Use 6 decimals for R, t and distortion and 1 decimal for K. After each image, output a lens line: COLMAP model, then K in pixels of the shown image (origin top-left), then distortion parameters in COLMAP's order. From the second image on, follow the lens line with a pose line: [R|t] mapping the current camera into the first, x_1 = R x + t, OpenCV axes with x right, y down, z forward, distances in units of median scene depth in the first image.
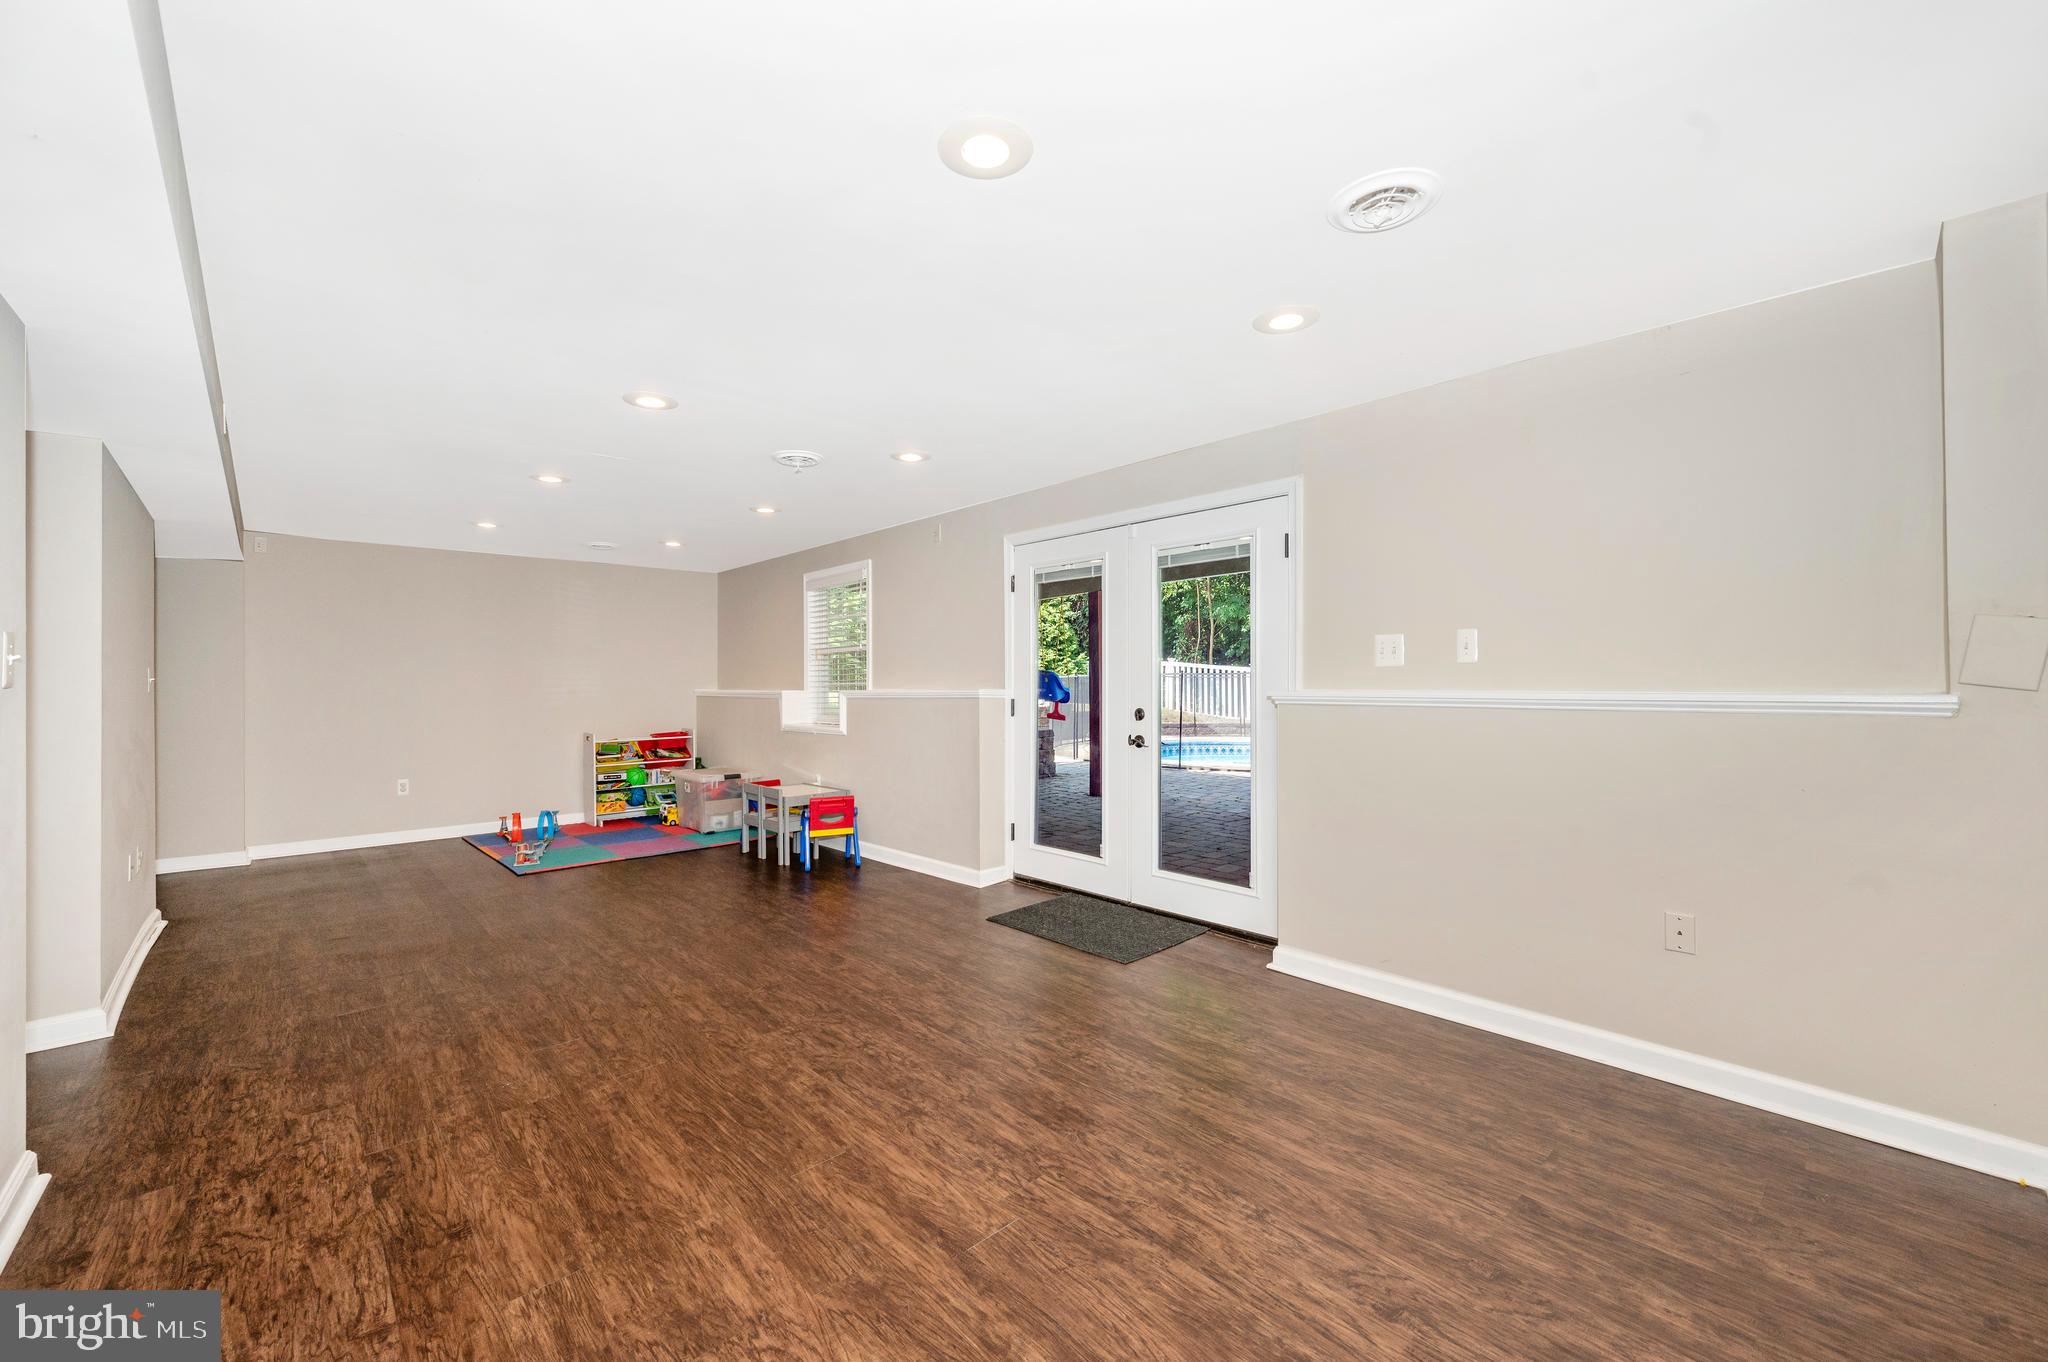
lens RADIAL K [[810.9, 0, 1022.4], [0, 810.9, 684.1], [0, 0, 1]] dist [-0.000167, -0.000264]
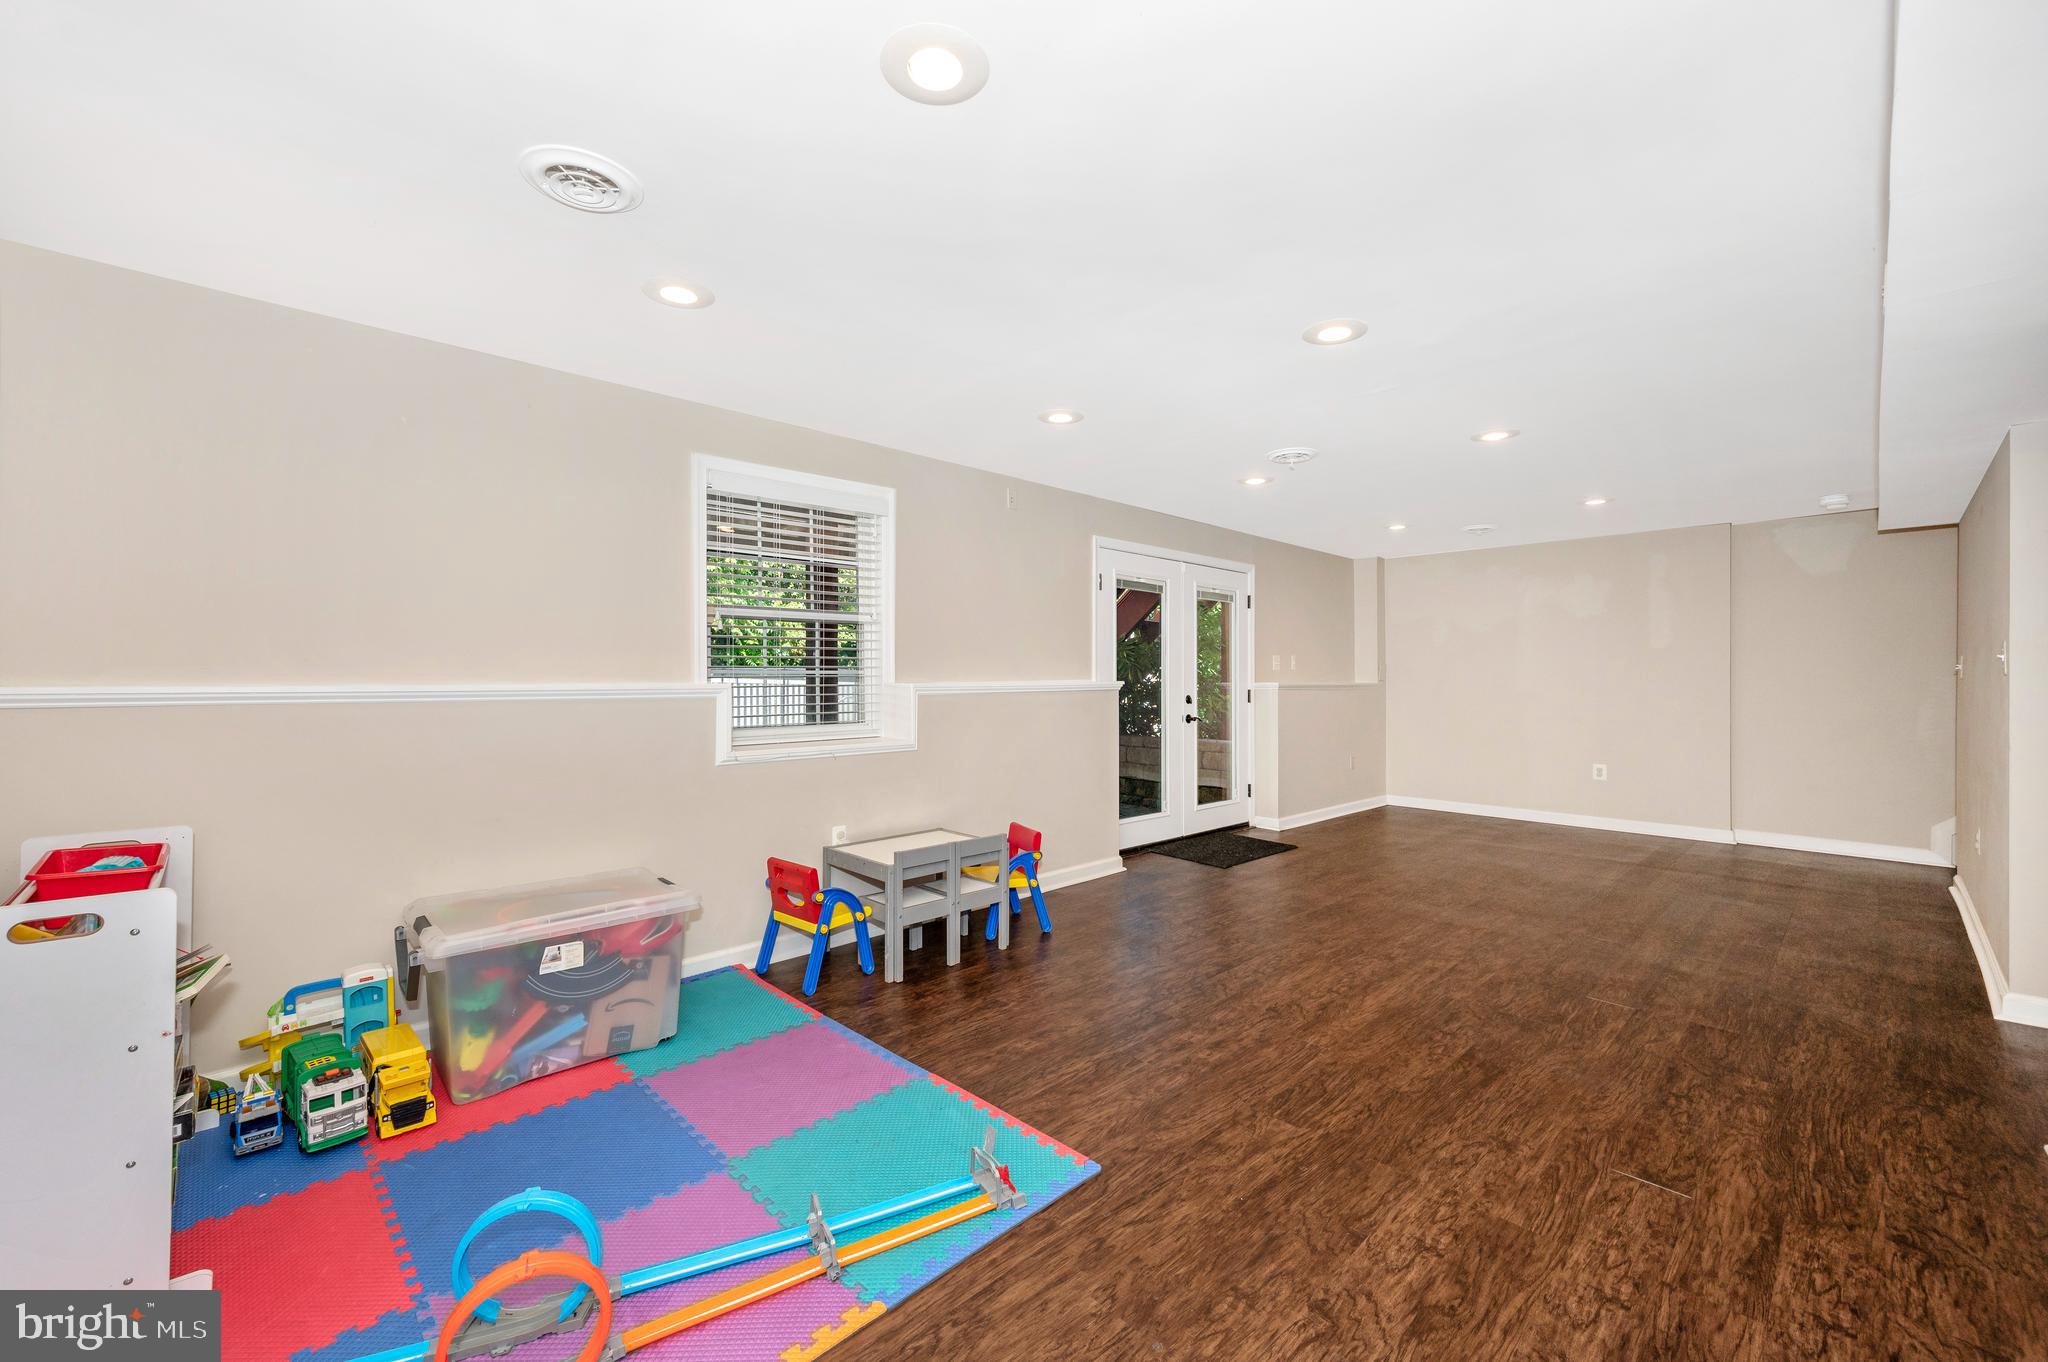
lens RADIAL K [[810.9, 0, 1019.2], [0, 810.9, 673.4], [0, 0, 1]] dist [-0.000167, -0.000264]
pose [[-0.013294, 0.019592, 0.999720, -1.391429], [-0.002739, 0.999804, -0.019630, 0.022135], [-0.999908, -0.002999, -0.013238, 1.455956]]
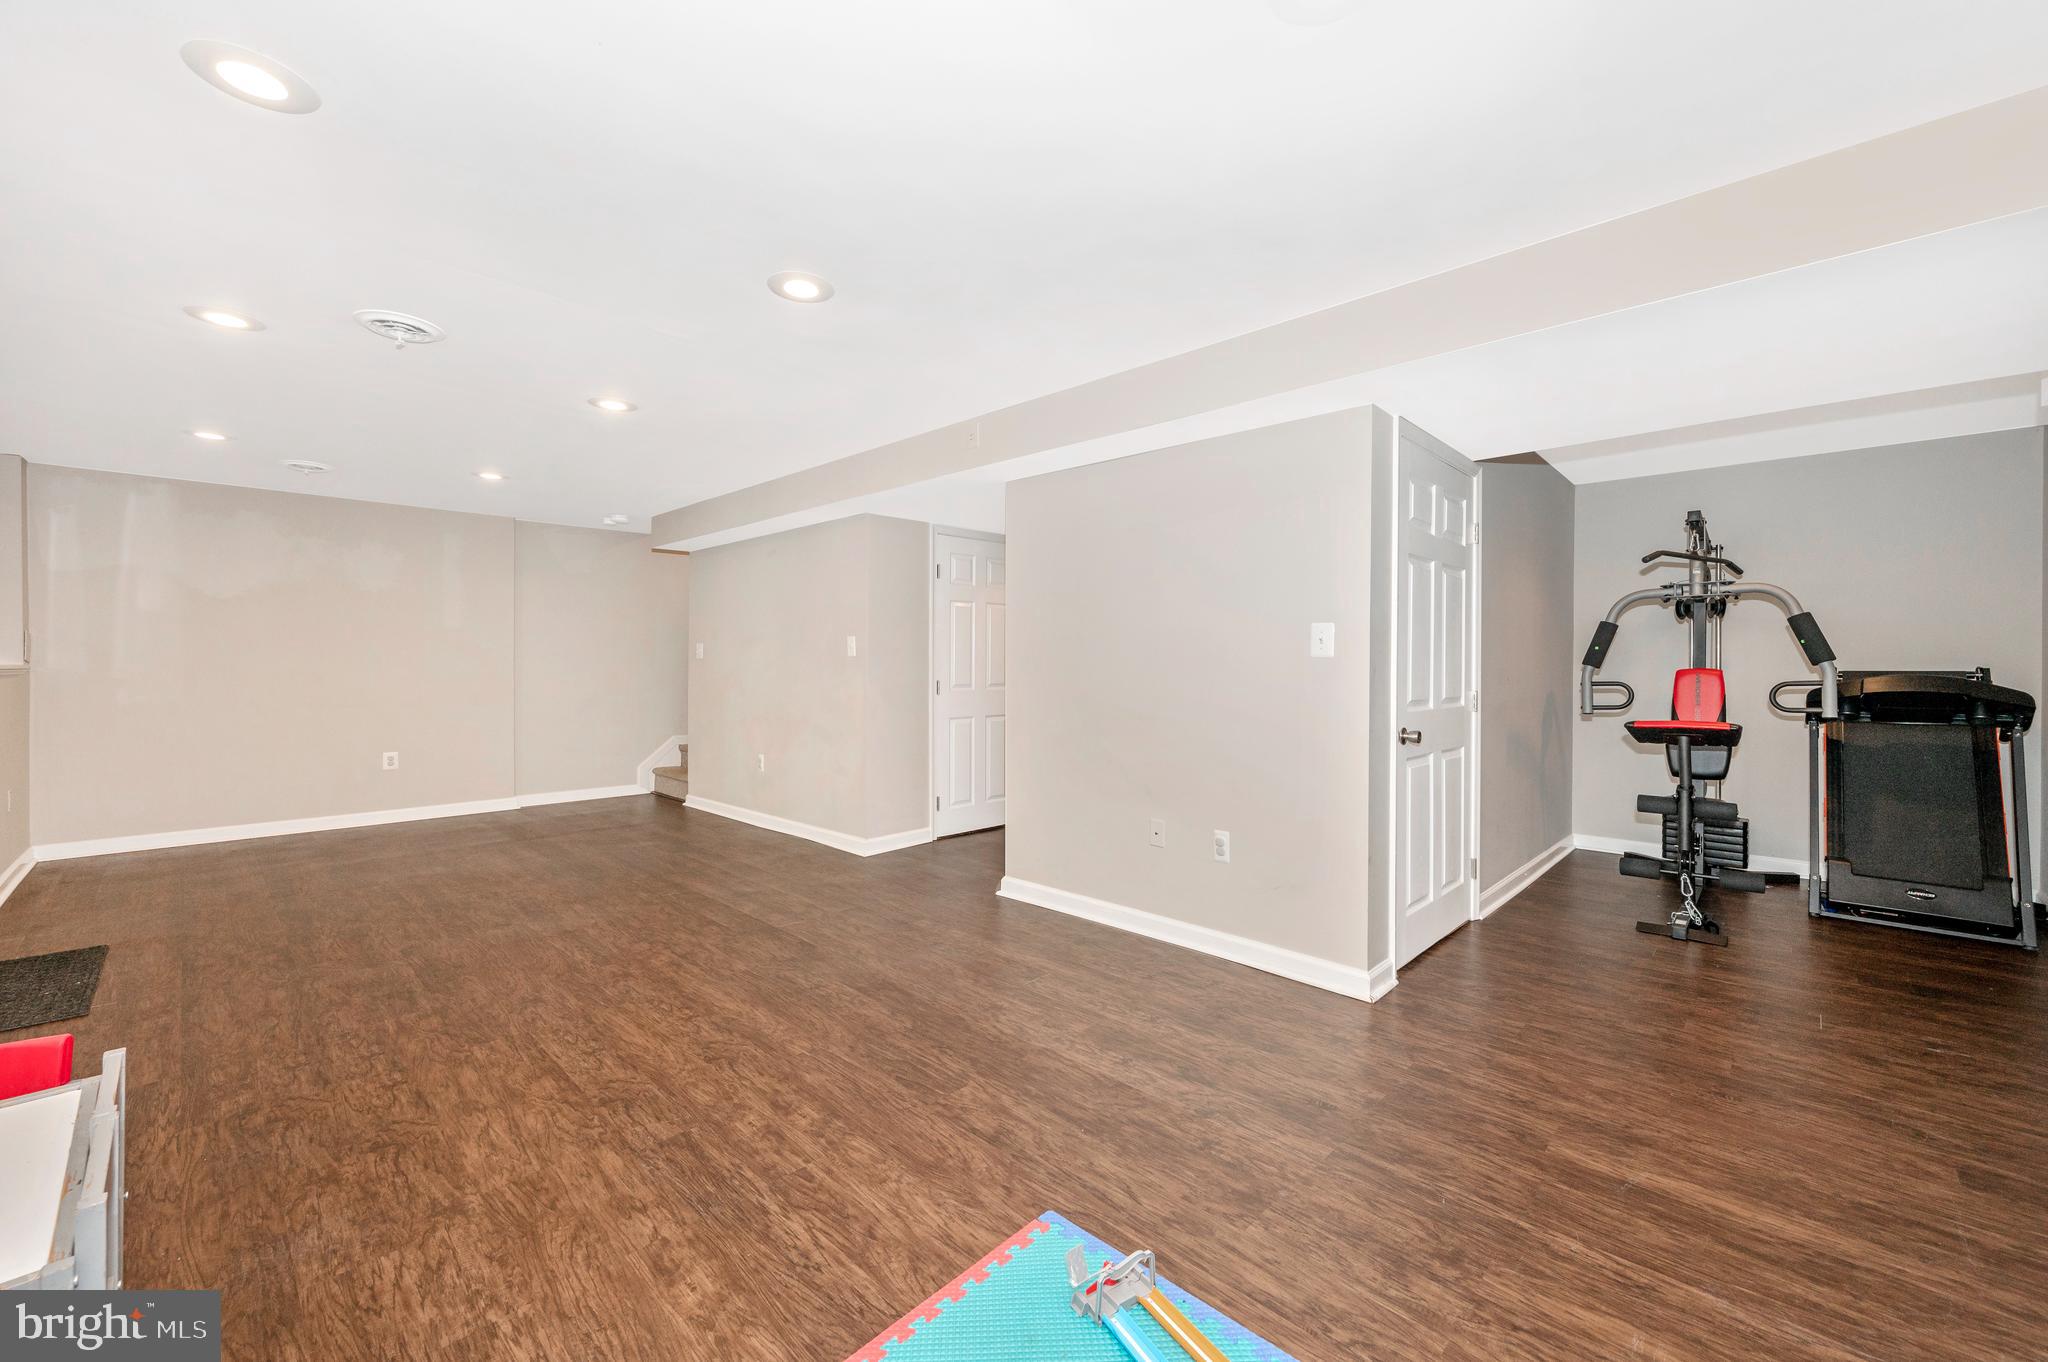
lens RADIAL K [[810.9, 0, 1023.4], [0, 810.9, 676.4], [0, 0, 1]] dist [-0.000167, -0.000264]
pose [[-0.998467, 0.011637, -0.054115, -0.831349], [0.010832, 0.999827, 0.015131, 0.018992], [0.054281, 0.014521, -0.998420, 1.846744]]
